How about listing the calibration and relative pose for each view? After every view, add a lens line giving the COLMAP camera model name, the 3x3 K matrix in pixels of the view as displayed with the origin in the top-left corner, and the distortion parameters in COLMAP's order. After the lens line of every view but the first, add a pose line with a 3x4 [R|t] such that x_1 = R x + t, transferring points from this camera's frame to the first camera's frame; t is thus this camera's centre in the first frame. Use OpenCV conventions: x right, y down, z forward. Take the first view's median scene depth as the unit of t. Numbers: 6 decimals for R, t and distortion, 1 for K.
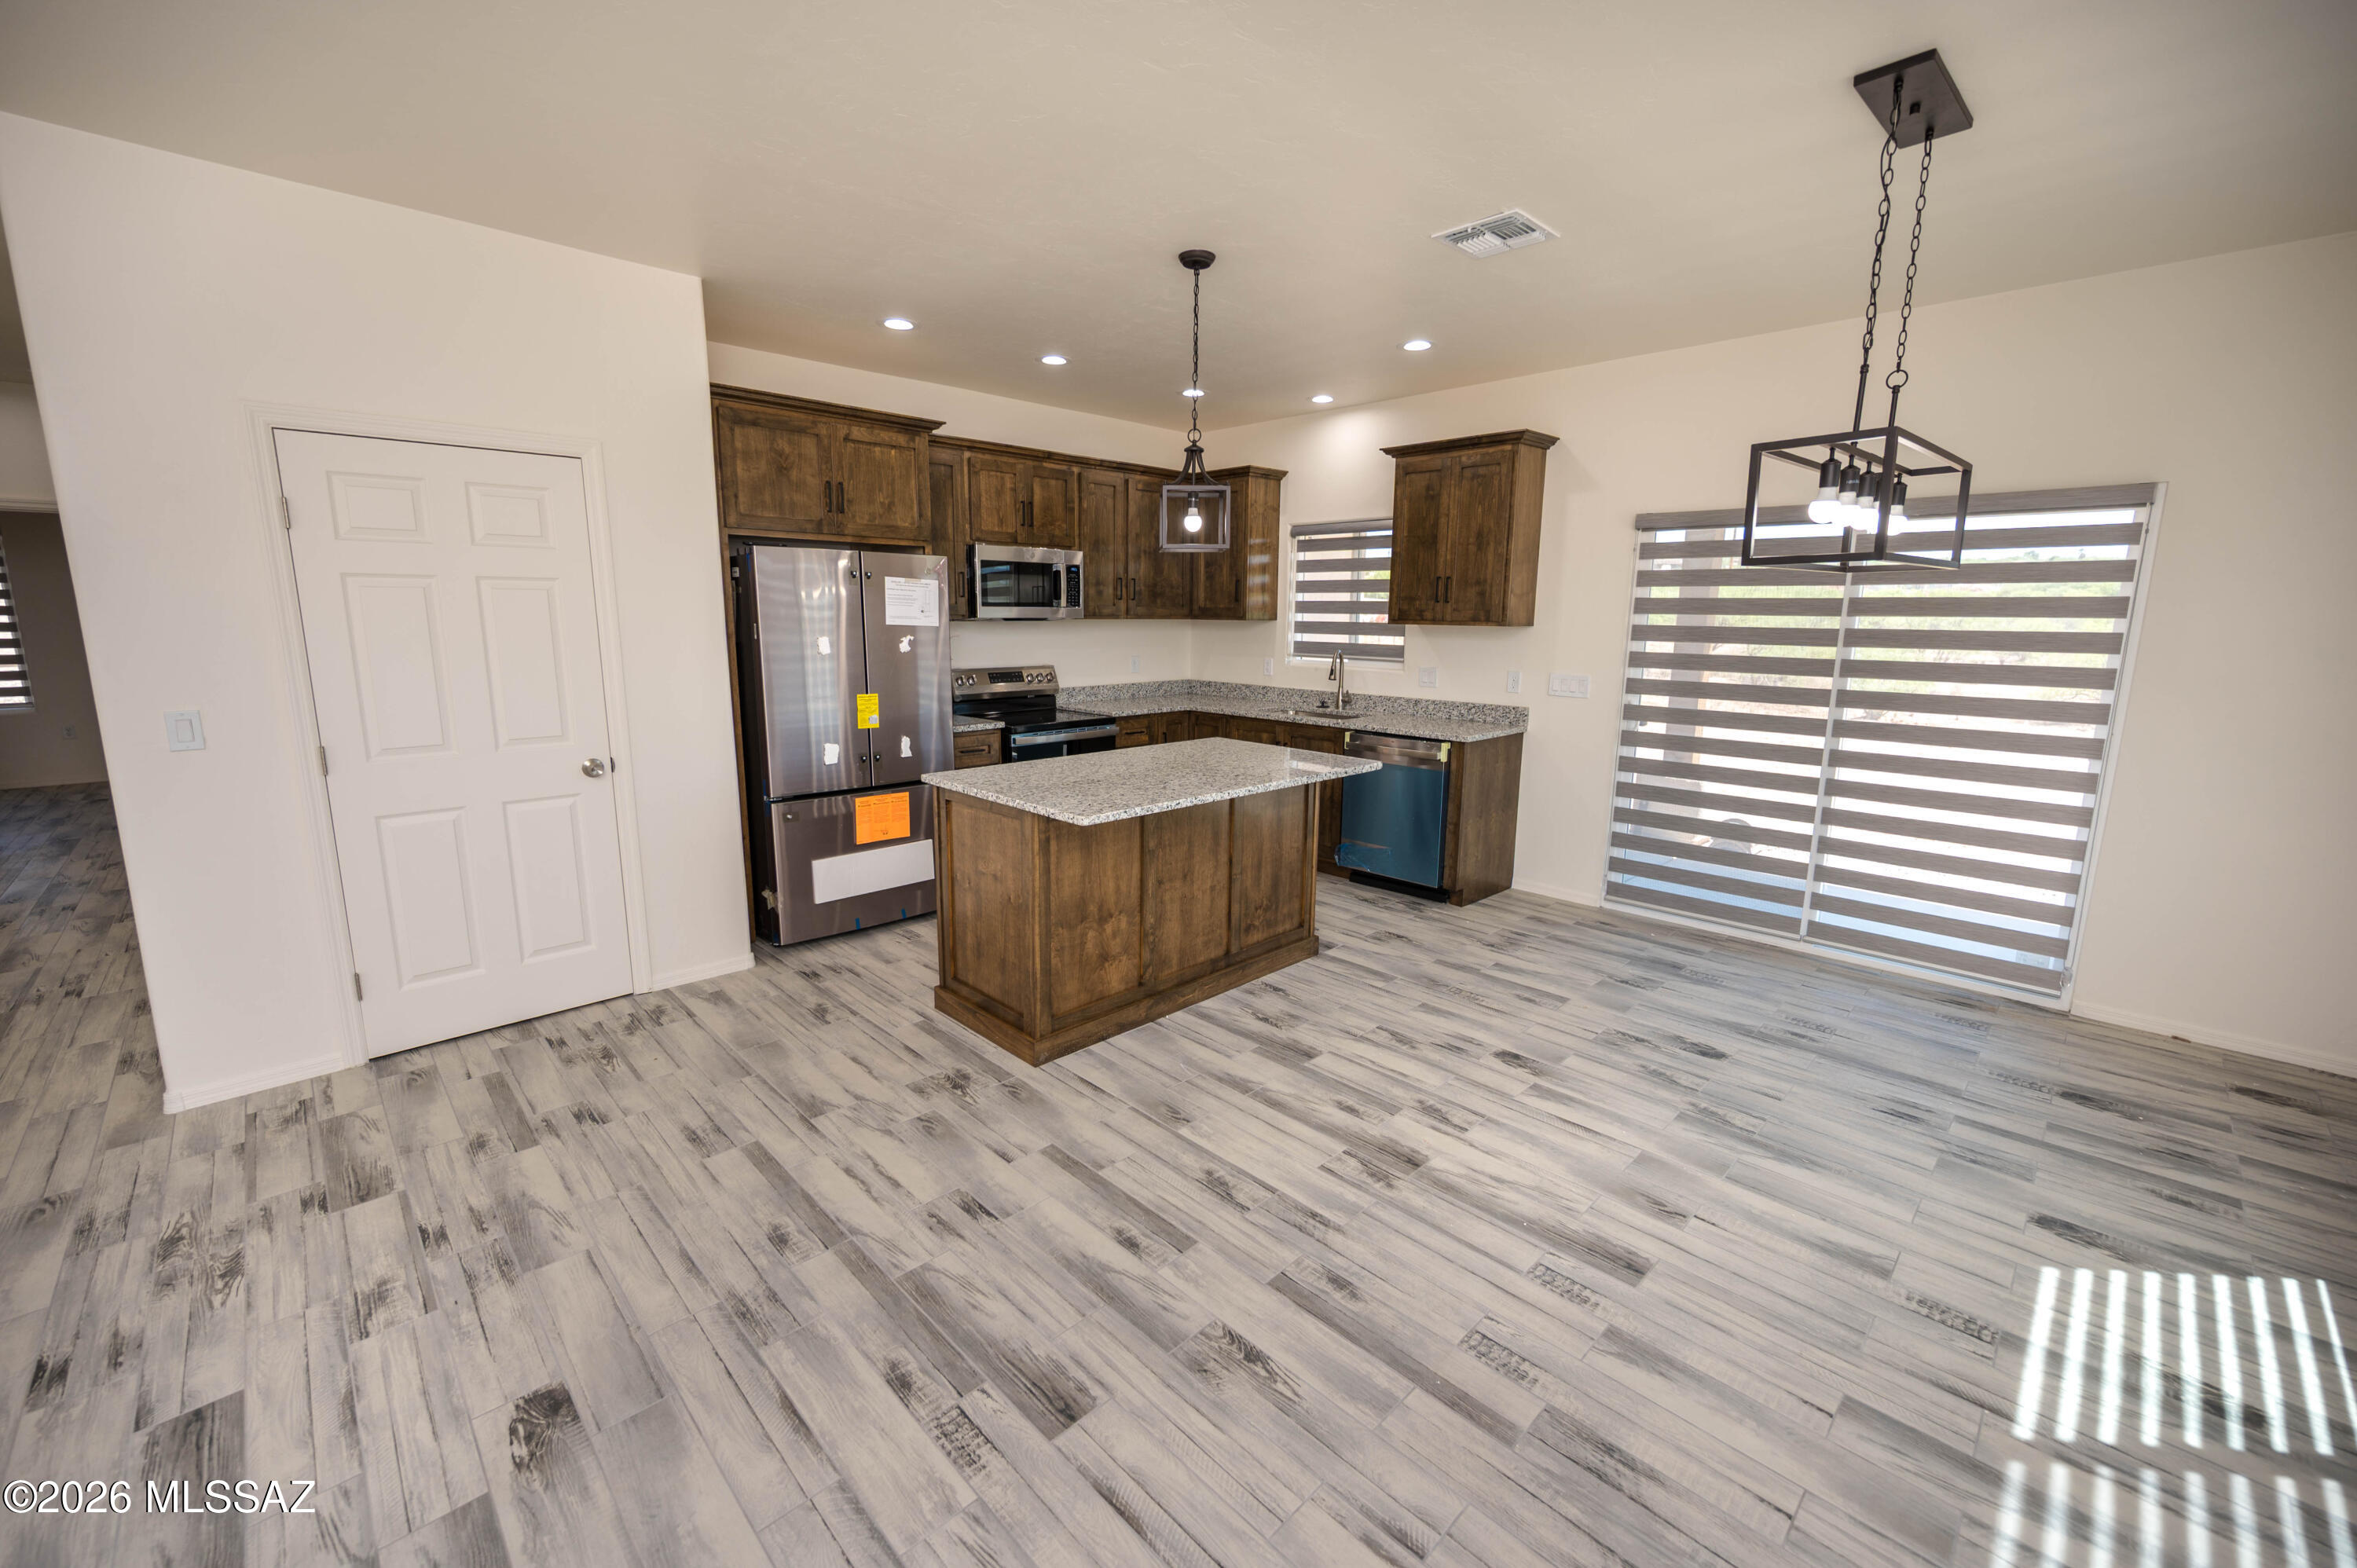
lens RADIAL K [[937.3, 0, 1178.5], [0, 937.3, 784.0], [0, 0, 1]] dist [0.000273, 0.000008]
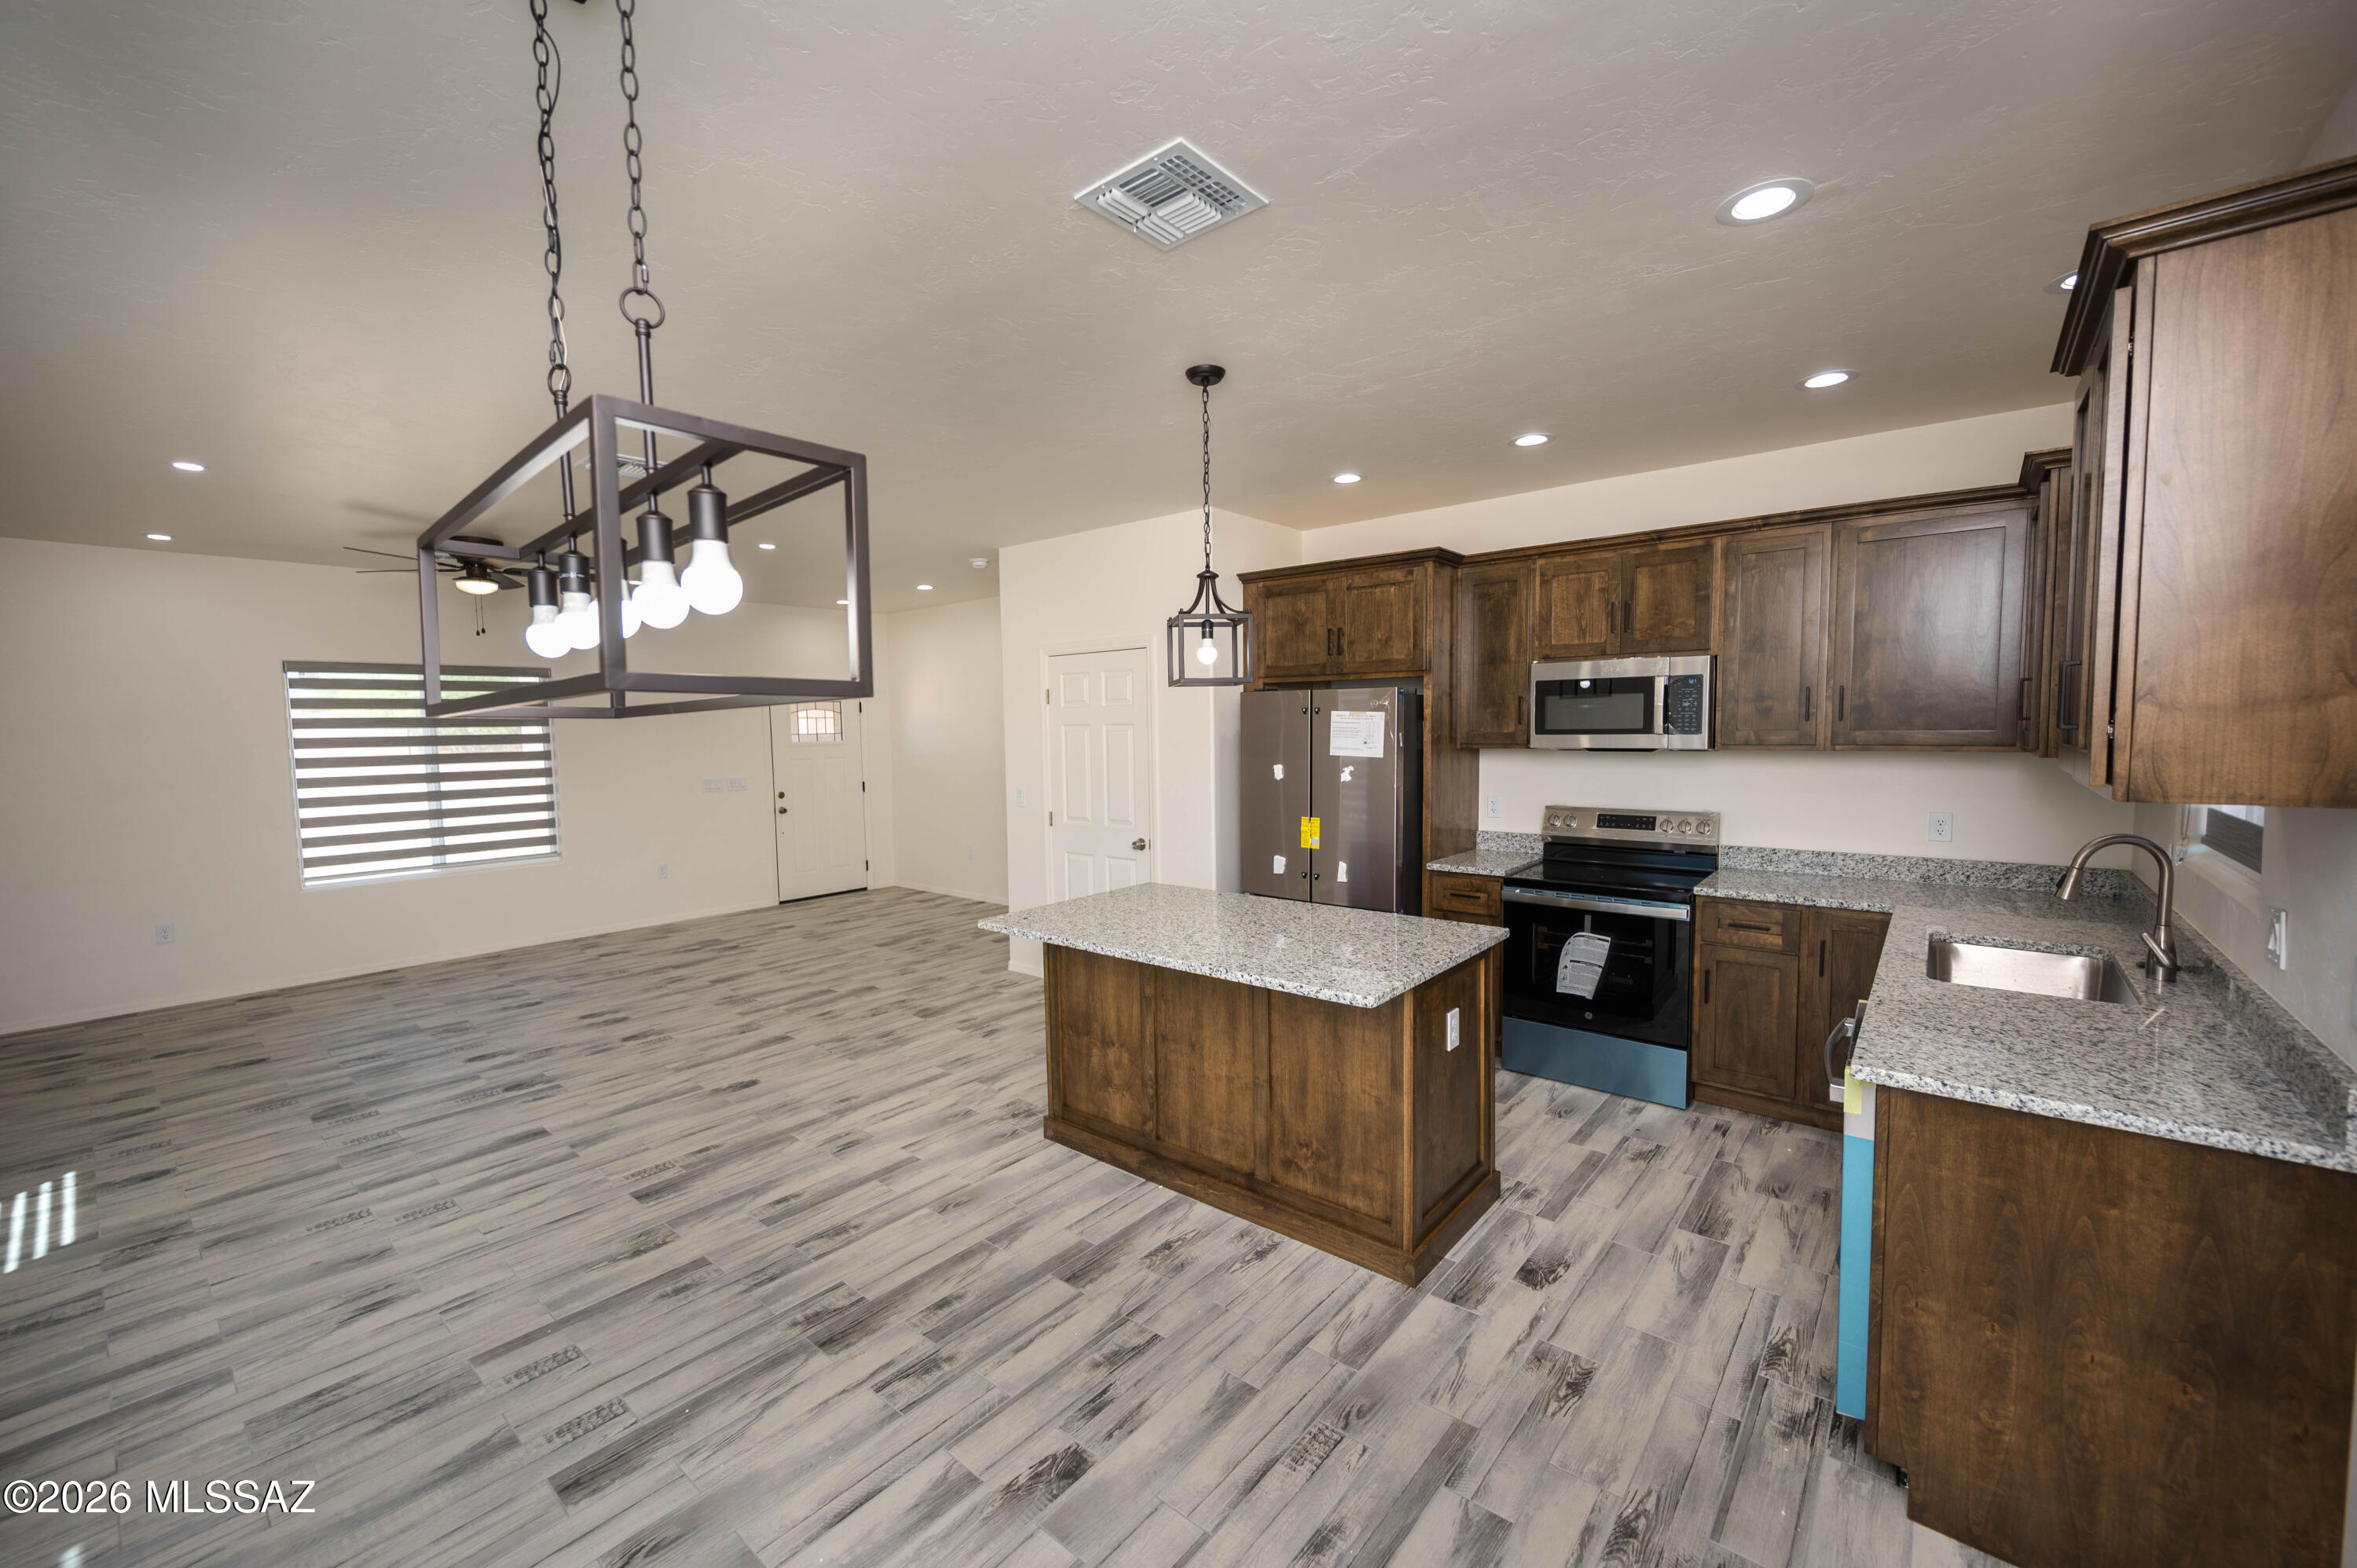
lens RADIAL K [[934.4, 0, 1174.2], [0, 934.4, 792.5], [0, 0, 1]] dist [-0.001513, -0.000467]
pose [[0.098066, 0.064041, -0.993117, 0.830768], [-0.165556, 0.985071, 0.047174, -0.168596], [0.981312, 0.159791, 0.107205, 0.814397]]
